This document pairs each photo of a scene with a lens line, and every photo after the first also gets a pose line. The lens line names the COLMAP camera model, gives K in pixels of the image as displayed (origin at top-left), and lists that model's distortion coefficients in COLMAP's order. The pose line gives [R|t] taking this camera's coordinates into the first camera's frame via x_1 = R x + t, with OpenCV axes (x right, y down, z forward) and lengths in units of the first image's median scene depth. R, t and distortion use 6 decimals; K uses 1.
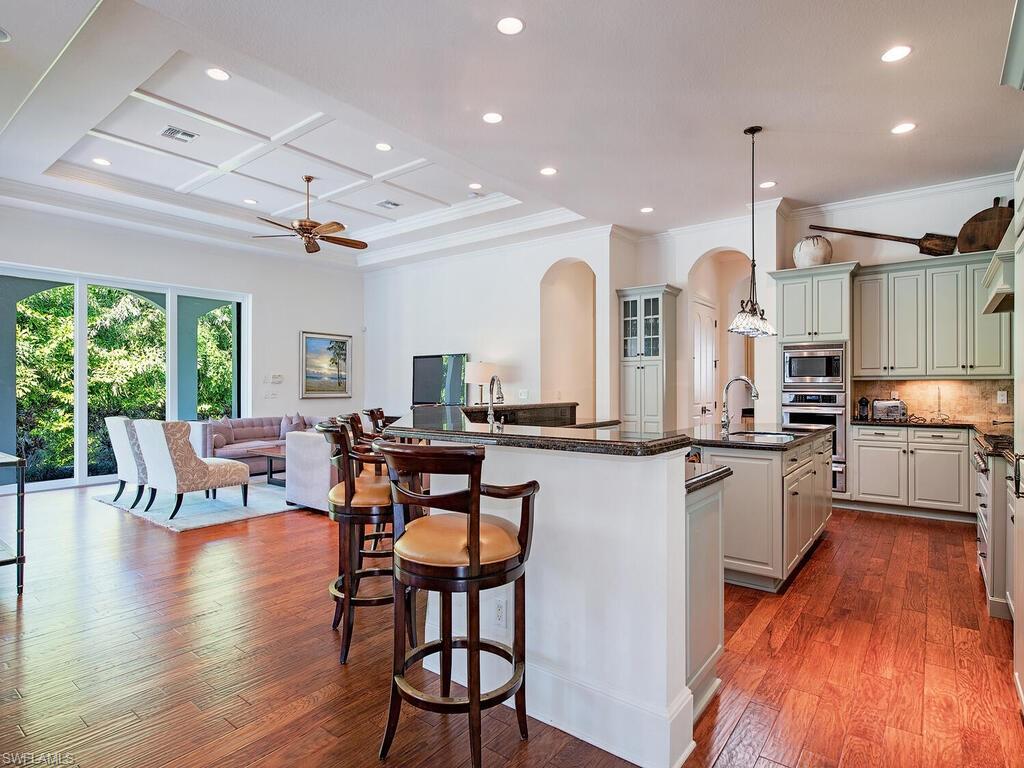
lens RADIAL K [[546.0, 0, 515.4], [0, 546.0, 387.5], [0, 0, 1]] dist [-0.001683, -0.001558]
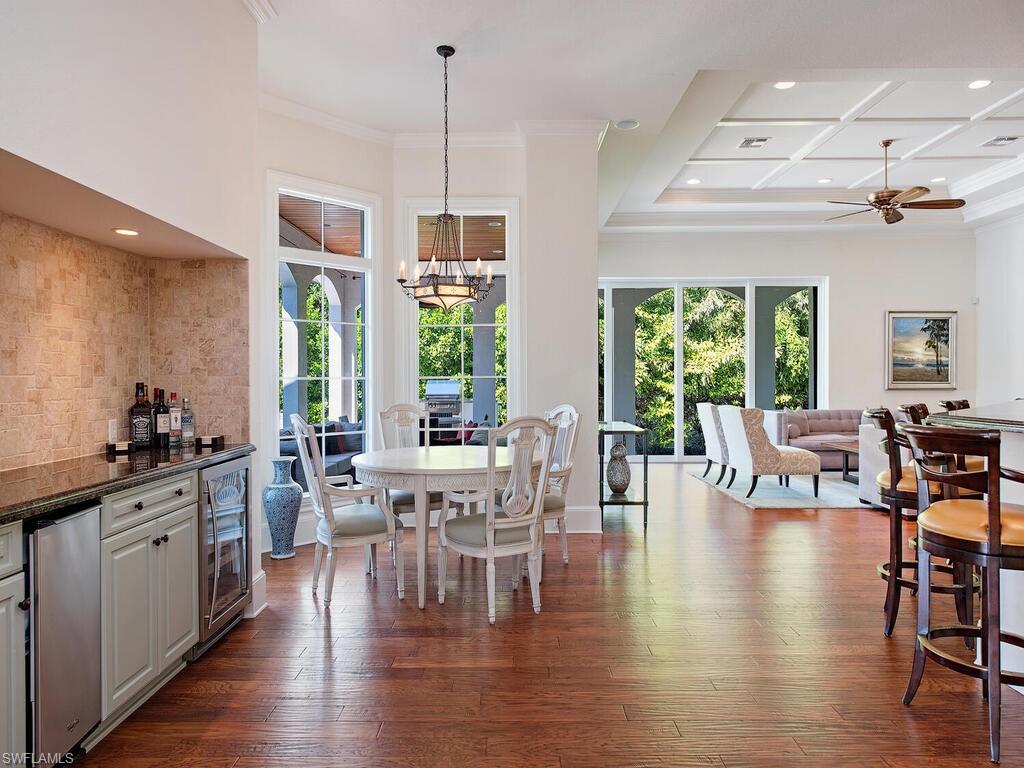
lens RADIAL K [[649.0, 0, 506.1], [0, 649.0, 382.2], [0, 0, 1]] dist [0.003087, -0.000034]
pose [[0.599006, 0.002395, -0.800741, 0.092752], [0.003465, 0.999978, 0.005583, 0.001062], [0.800737, -0.006119, 0.598985, -0.128388]]
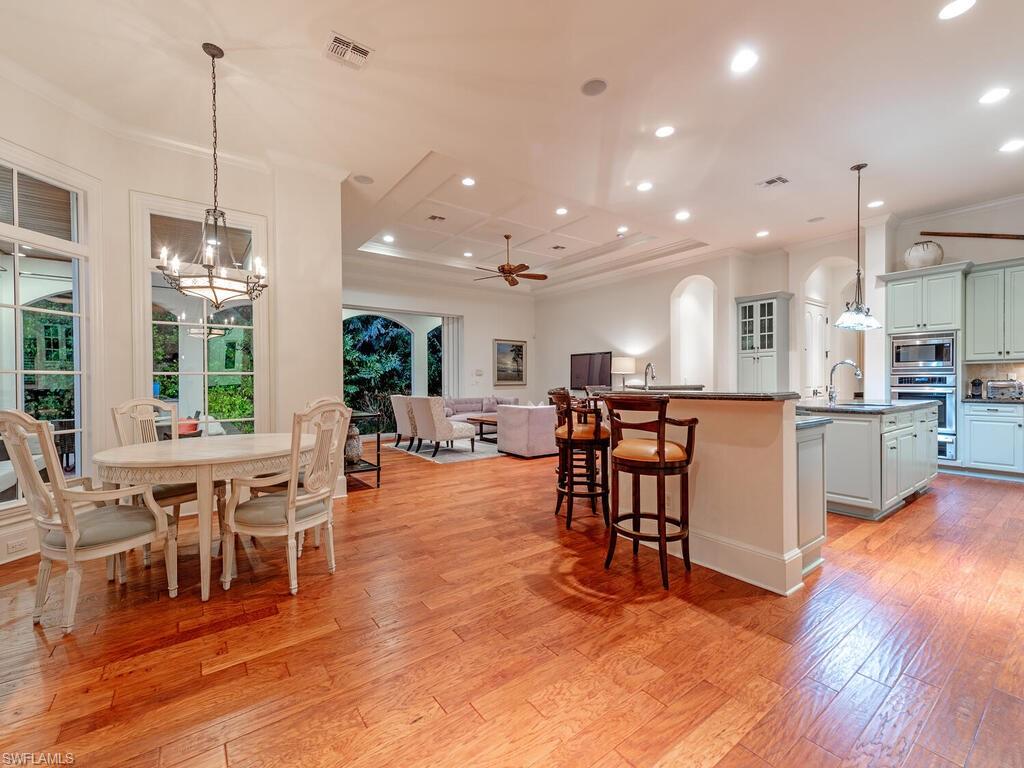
lens RADIAL K [[432.1, 0, 507.8], [0, 432.1, 386.1], [0, 0, 1]] dist [0.003336, 0.000024]
pose [[0.958279, -0.004219, -0.285805, -0.038750], [0.007314, 0.999926, 0.009764, 0.014446], [0.285742, -0.011447, 0.958238, -0.130418]]
